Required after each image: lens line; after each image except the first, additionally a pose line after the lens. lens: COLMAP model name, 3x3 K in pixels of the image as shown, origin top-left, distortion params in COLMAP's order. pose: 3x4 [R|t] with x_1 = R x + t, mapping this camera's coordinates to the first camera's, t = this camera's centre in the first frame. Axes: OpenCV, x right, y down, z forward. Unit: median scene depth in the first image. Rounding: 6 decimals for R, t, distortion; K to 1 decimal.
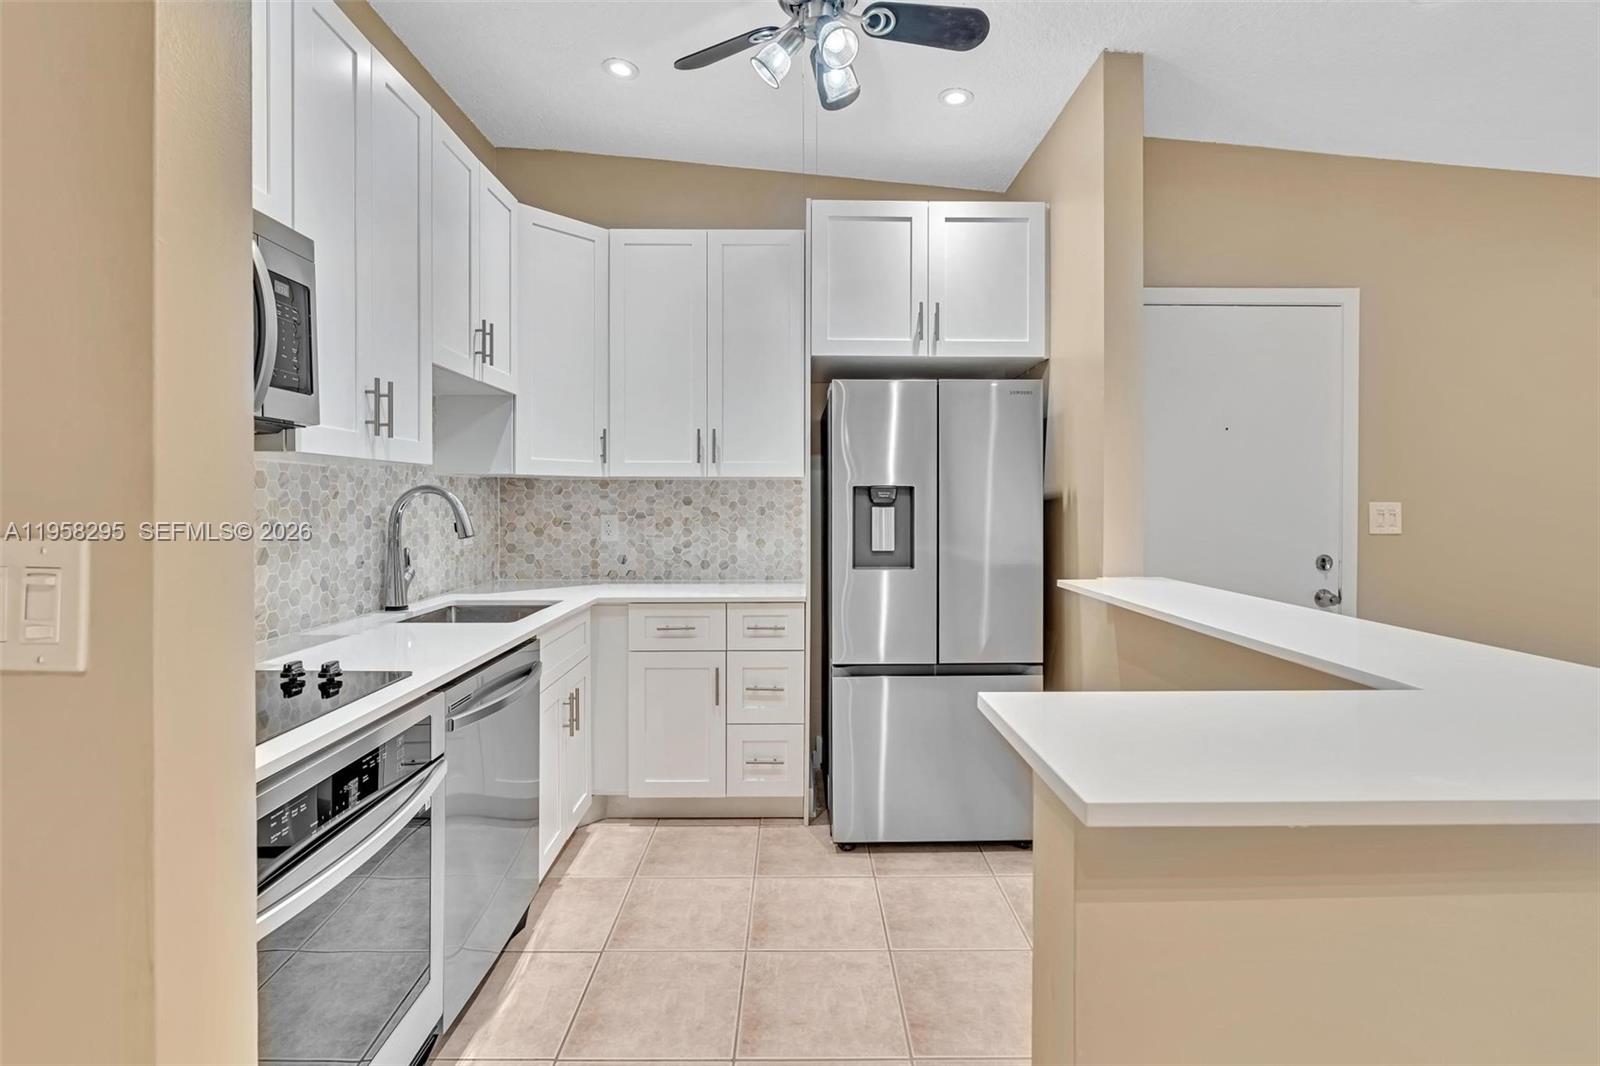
lens RADIAL K [[749.7, 0, 802.9], [0, 749.7, 509.8], [0, 0, 1]] dist [0.000077, 0.000838]
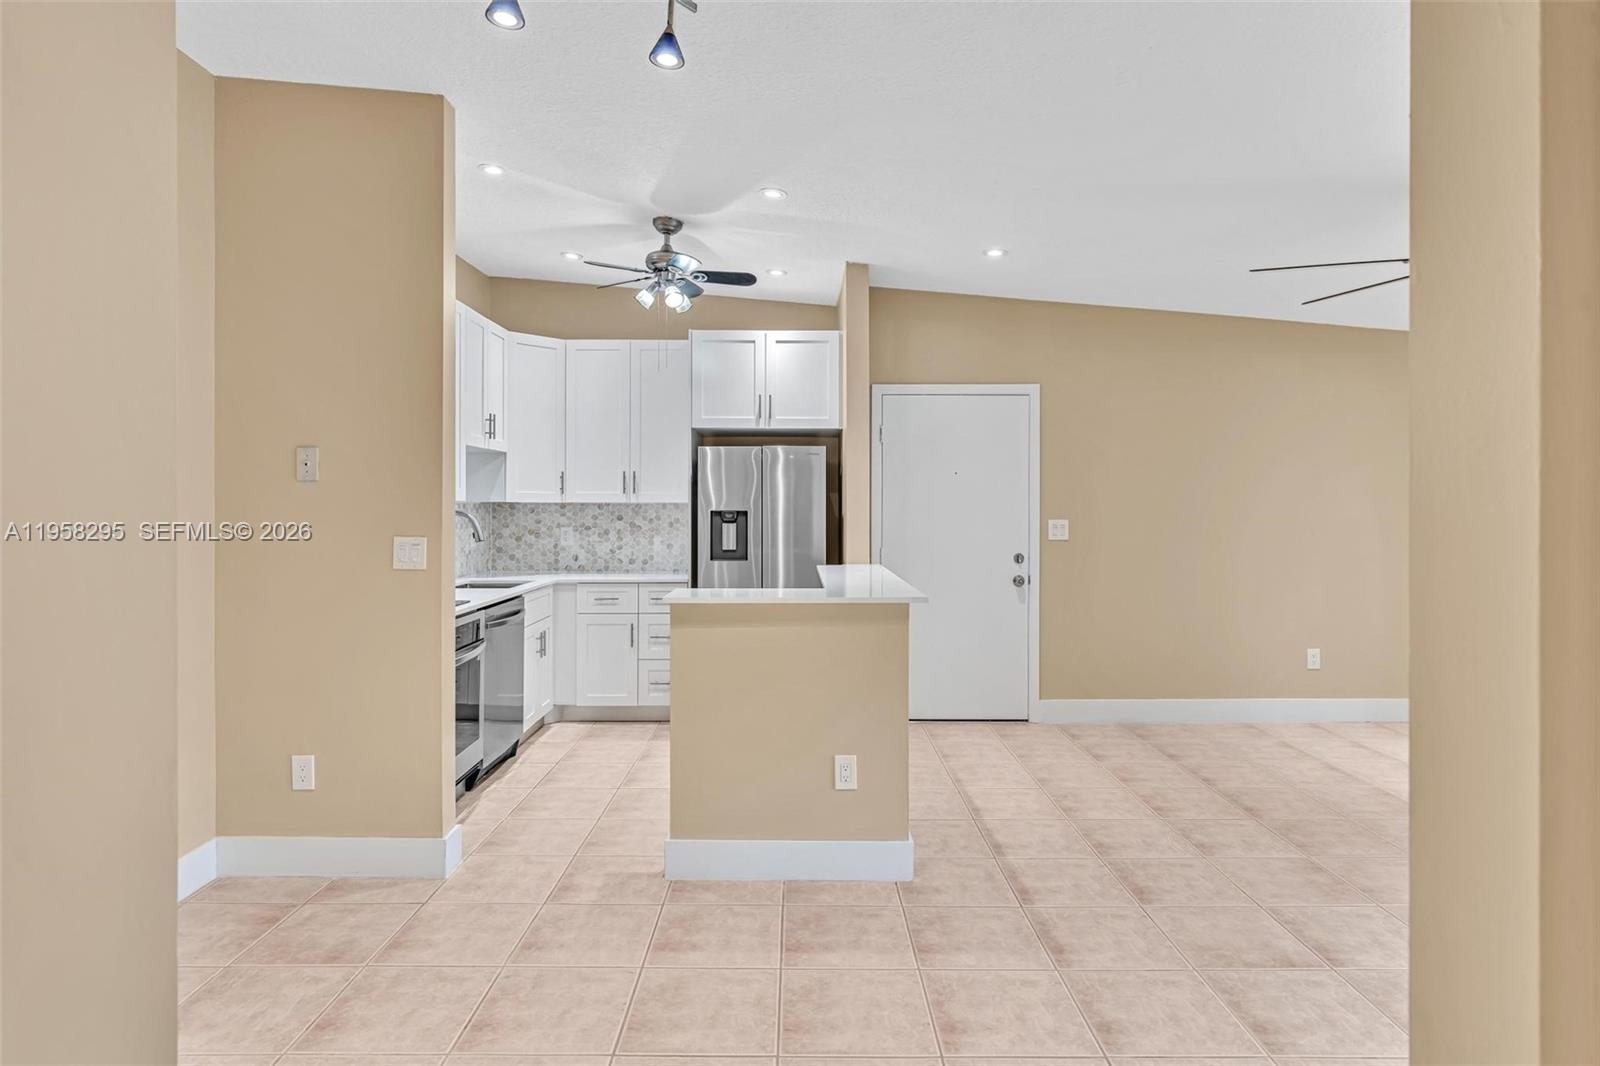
lens RADIAL K [[860.4, 0, 794.5], [0, 860.4, 509.9], [0, 0, 1]] dist [0.003917, -0.000084]
pose [[0.999962, 0.000139, -0.008729, 0.222051], [-0.000218, 0.999959, -0.009004, -0.013194], [0.008727, 0.009006, 0.999921, -0.746004]]
